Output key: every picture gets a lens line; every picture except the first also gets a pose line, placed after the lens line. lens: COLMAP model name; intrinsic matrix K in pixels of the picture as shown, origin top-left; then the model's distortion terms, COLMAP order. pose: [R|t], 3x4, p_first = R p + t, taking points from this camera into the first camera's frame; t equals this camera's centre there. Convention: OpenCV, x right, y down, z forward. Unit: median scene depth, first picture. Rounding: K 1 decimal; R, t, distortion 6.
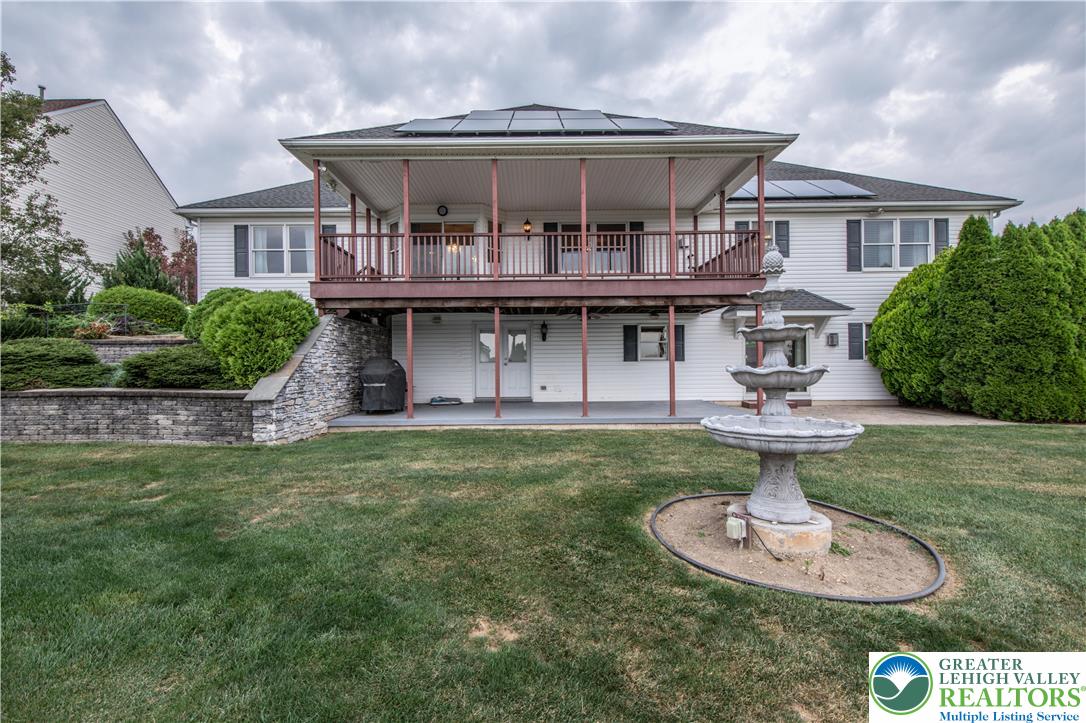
lens RADIAL K [[479.1, 0, 545.0], [0, 479.1, 363.7], [0, 0, 1]] dist [0.017285, -0.005970]
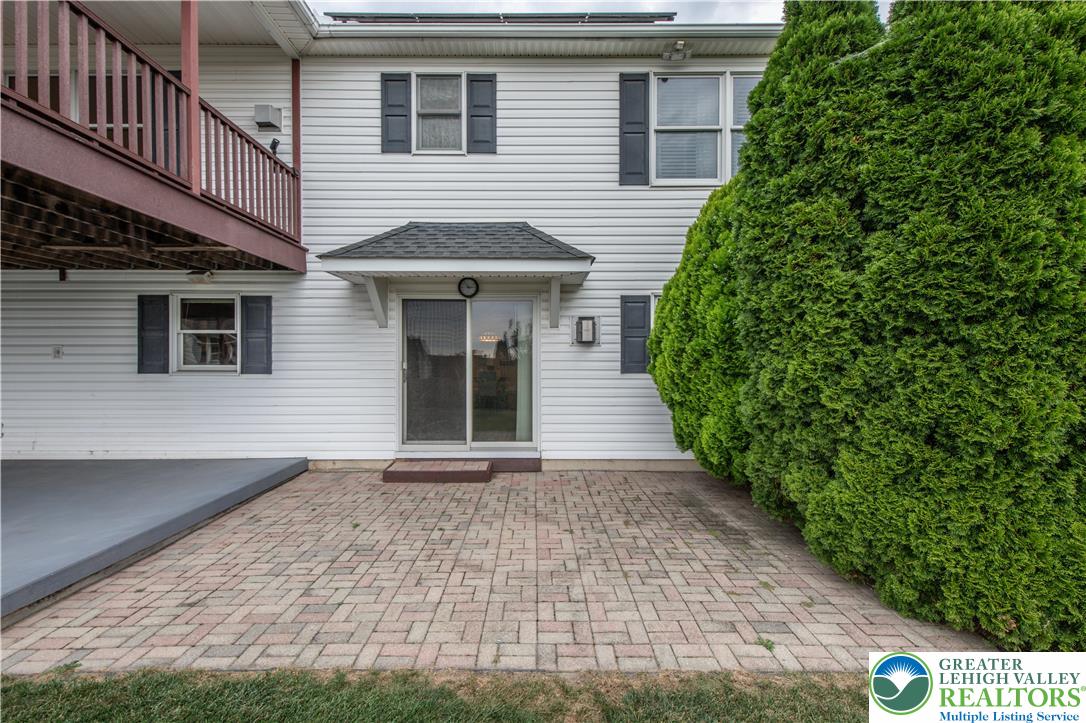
lens RADIAL K [[479.1, 0, 539.7], [0, 479.1, 361.7], [0, 0, 1]] dist [0.017285, -0.005970]
pose [[0.999952, 0.008812, -0.004368, 0.554857], [-0.008793, 0.999953, 0.004190, -0.021452], [0.004405, -0.004151, 0.999982, 0.534835]]
